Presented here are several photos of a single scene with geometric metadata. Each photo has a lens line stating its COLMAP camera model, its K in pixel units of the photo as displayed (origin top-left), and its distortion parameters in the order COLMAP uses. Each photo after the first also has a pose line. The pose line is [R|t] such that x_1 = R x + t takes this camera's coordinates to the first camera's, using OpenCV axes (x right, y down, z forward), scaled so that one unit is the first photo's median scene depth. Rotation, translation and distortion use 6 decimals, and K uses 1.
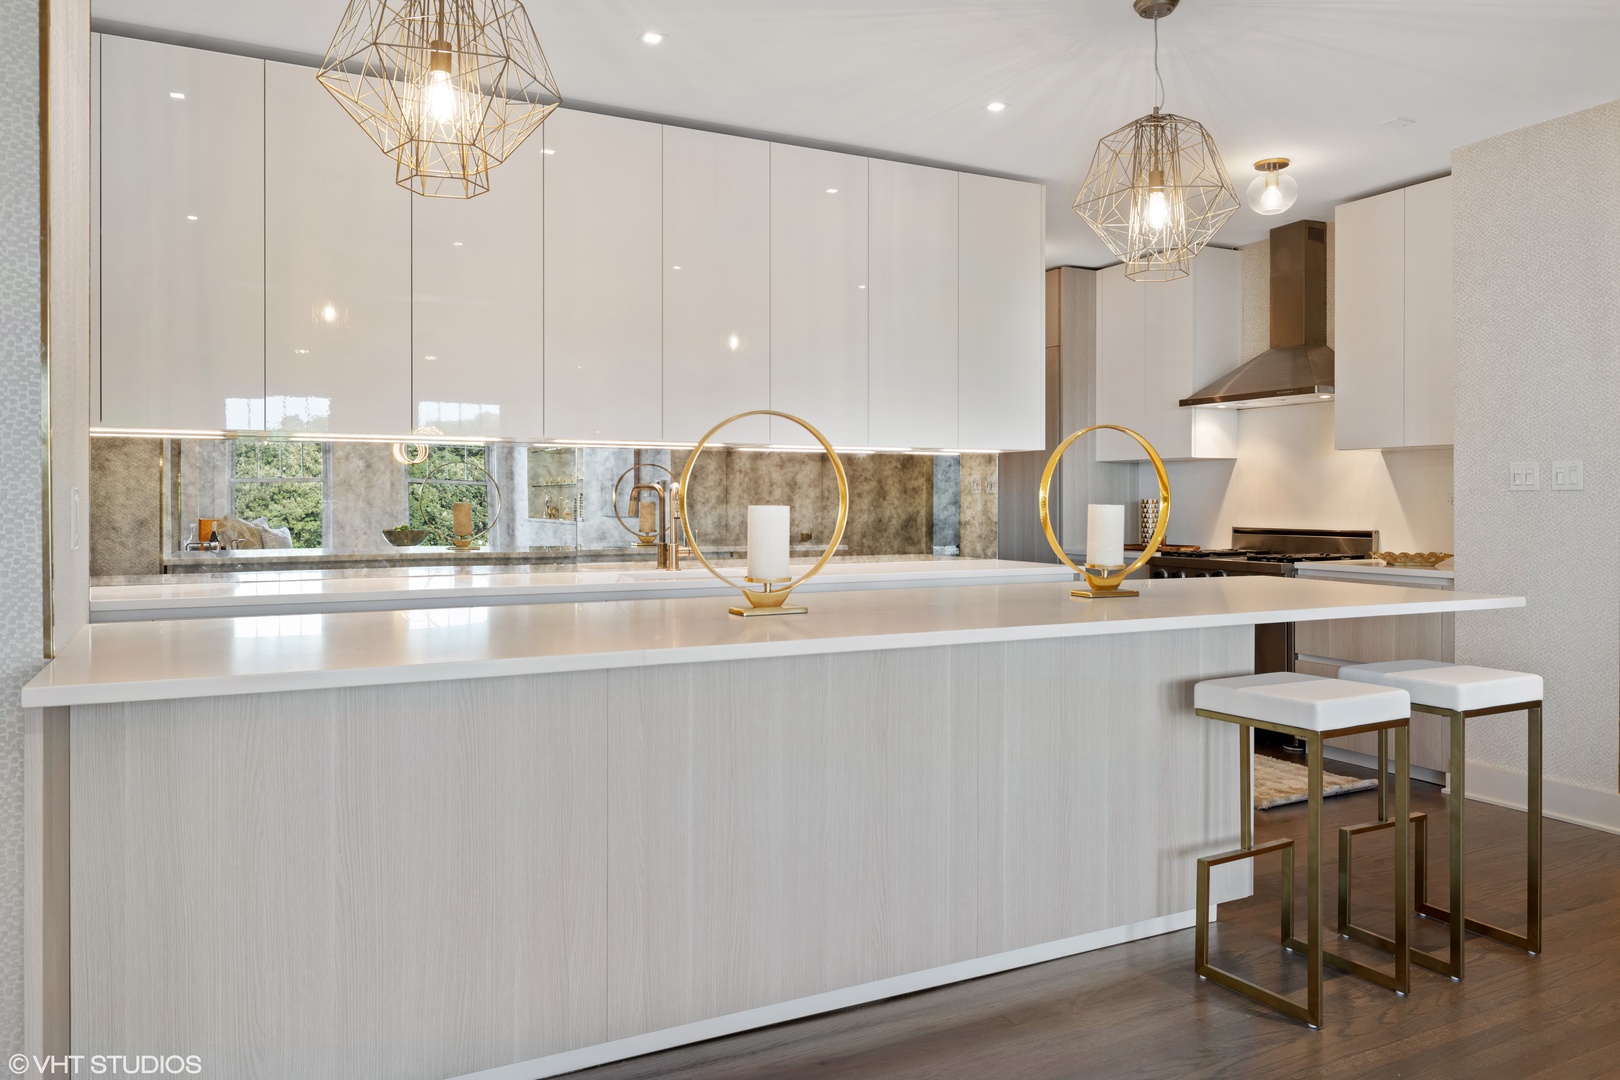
lens RADIAL K [[1124.5, 0, 809.0], [0, 1124.5, 510.6], [0, 0, 1]] dist [-0.004079, -0.003943]
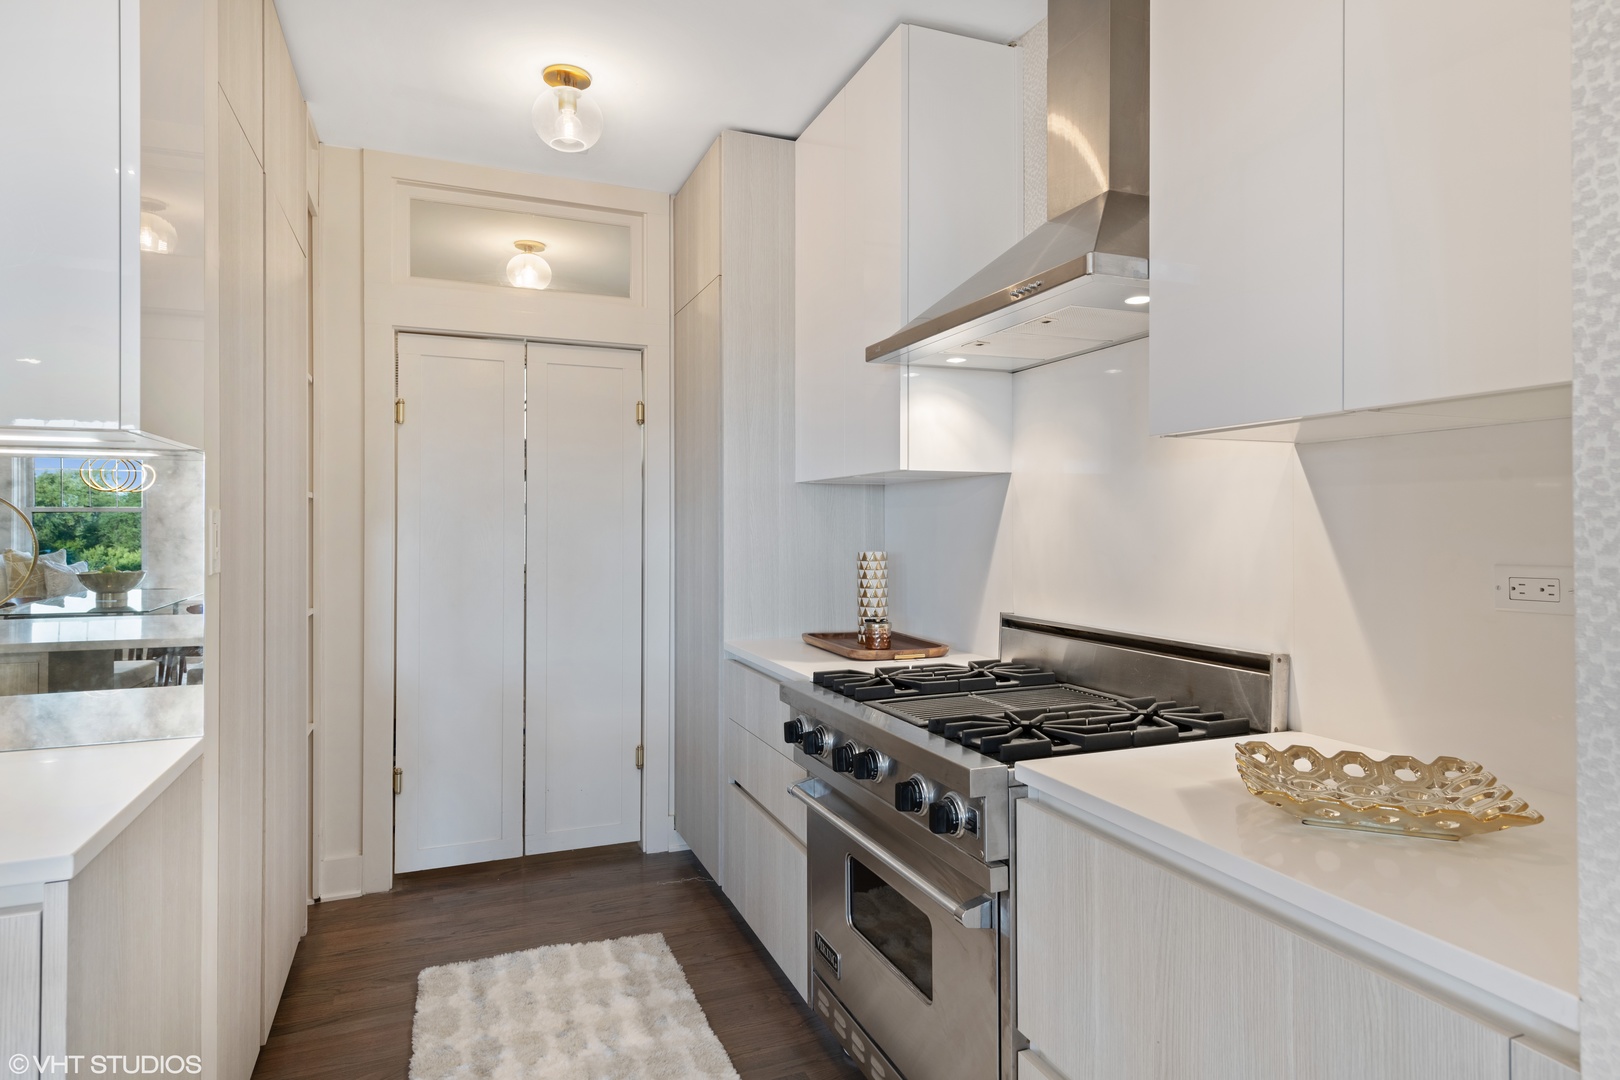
lens RADIAL K [[902.7, 0, 810.0], [0, 902.7, 540.0], [0, 0, 1]] dist [0.002528, 0.000421]
pose [[0.995999, -0.003078, -0.089317, 0.337047], [0.003103, 0.999995, 0.000139, -0.017922], [0.089316, -0.000416, 0.996003, 0.617475]]
